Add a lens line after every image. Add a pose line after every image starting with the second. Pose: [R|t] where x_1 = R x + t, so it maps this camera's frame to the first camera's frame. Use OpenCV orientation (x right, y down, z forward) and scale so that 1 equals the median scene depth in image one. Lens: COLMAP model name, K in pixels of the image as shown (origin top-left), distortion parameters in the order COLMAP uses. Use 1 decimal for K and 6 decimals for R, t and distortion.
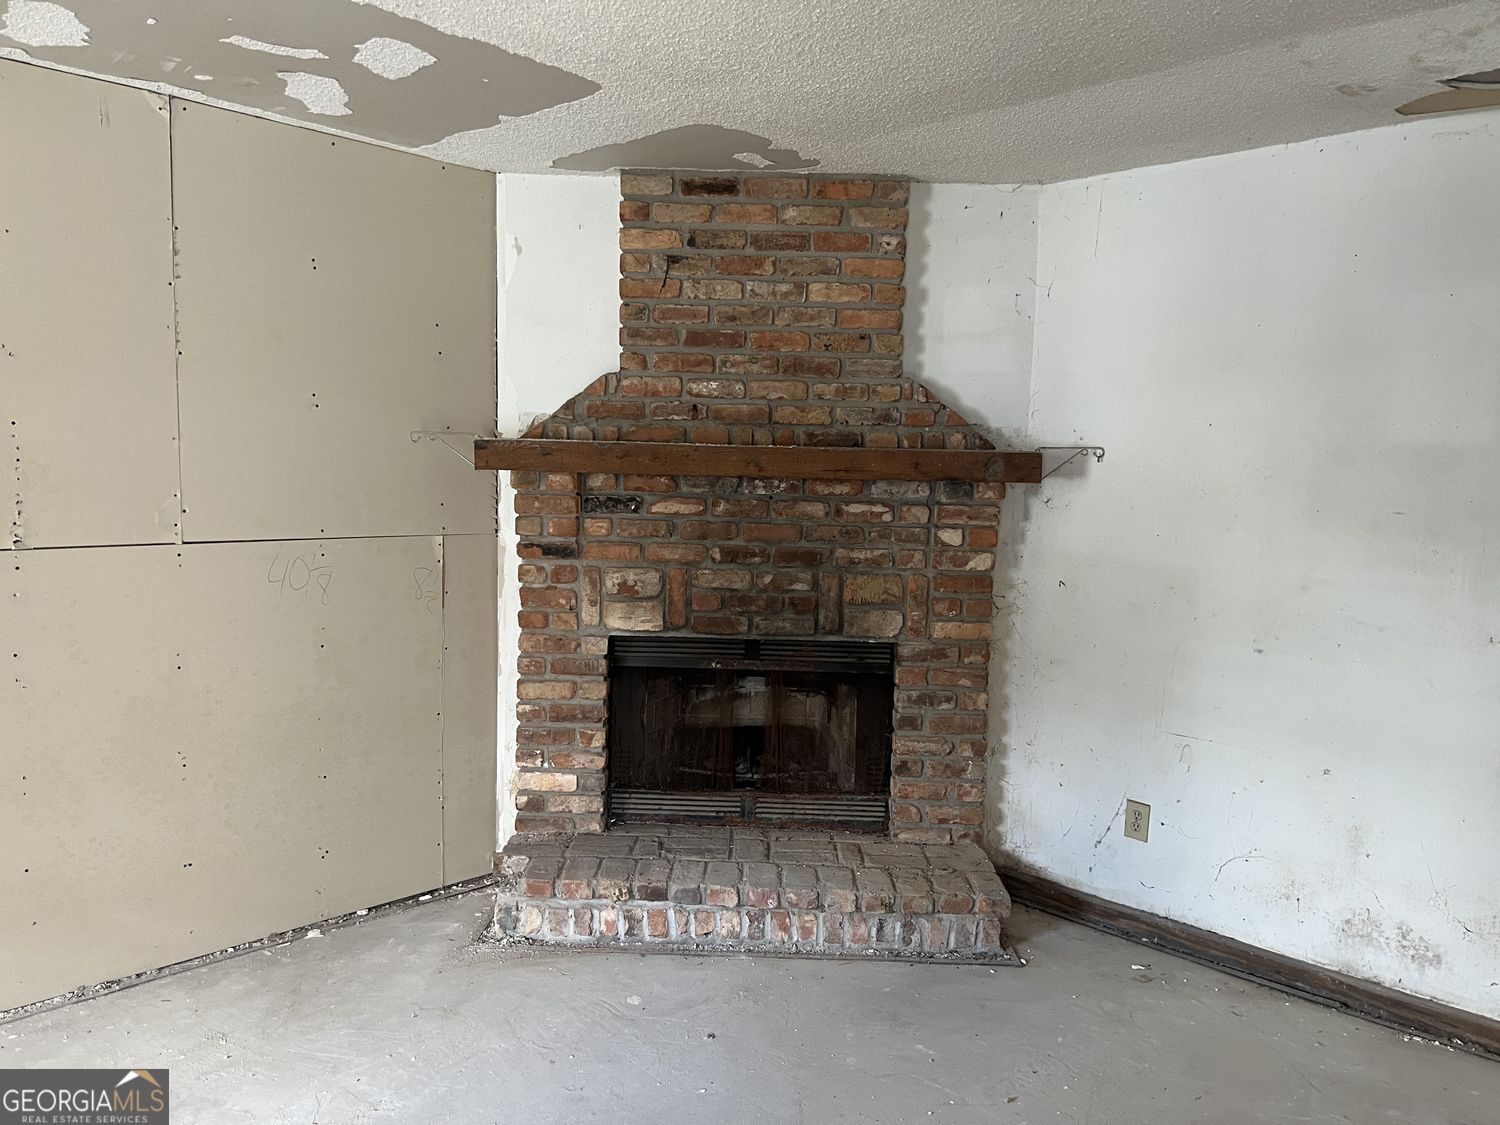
lens RADIAL K [[1133.4, 0, 758.5], [0, 1133.4, 570.6], [0, 0, 1]] dist [0.046405, -0.052980]
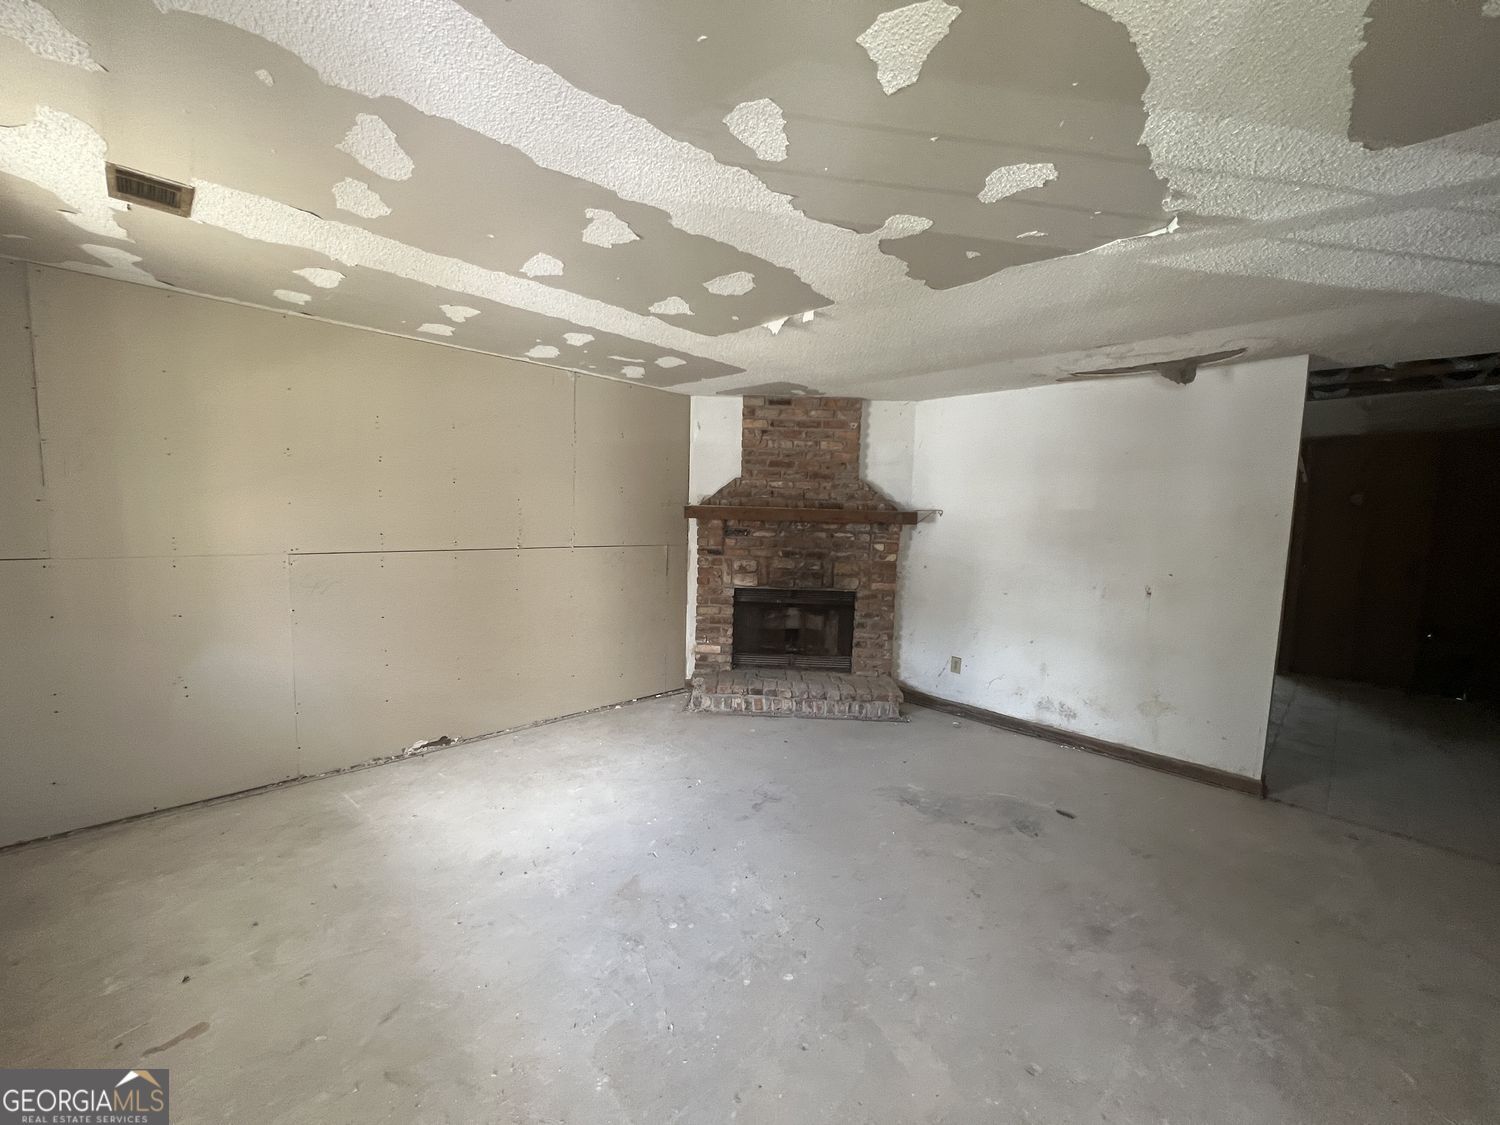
lens RADIAL K [[591.4, 0, 754.0], [0, 591.4, 564.9], [0, 0, 1]] dist [-0.011731, 0.005399]
pose [[0.999757, 0.006097, -0.021168, -0.067234], [-0.006314, 0.999928, -0.010210, 0.022496], [0.021104, 0.010341, 0.999724, -0.249367]]
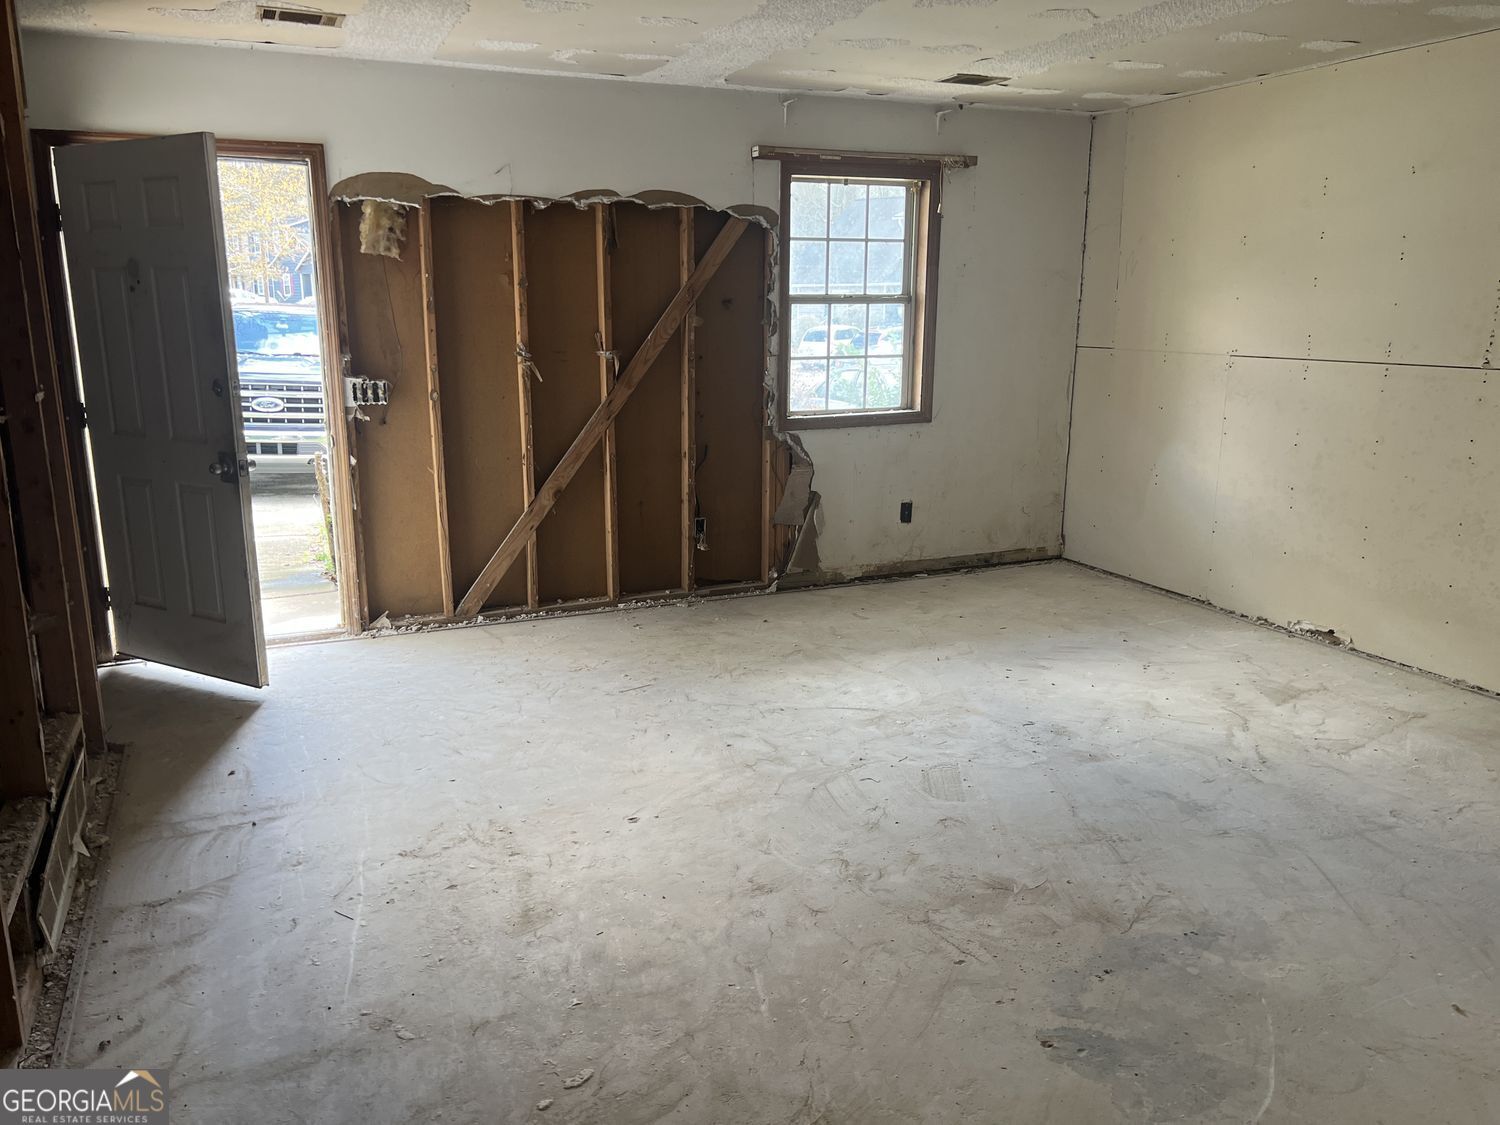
lens RADIAL K [[1133.4, 0, 758.5], [0, 1133.4, 570.6], [0, 0, 1]] dist [0.046405, -0.052980]
pose [[-0.365114, 0.188750, -0.911628, 0.856556], [-0.107167, 0.964200, 0.242556, -0.020689], [0.924774, 0.186257, -0.331815, 0.534743]]
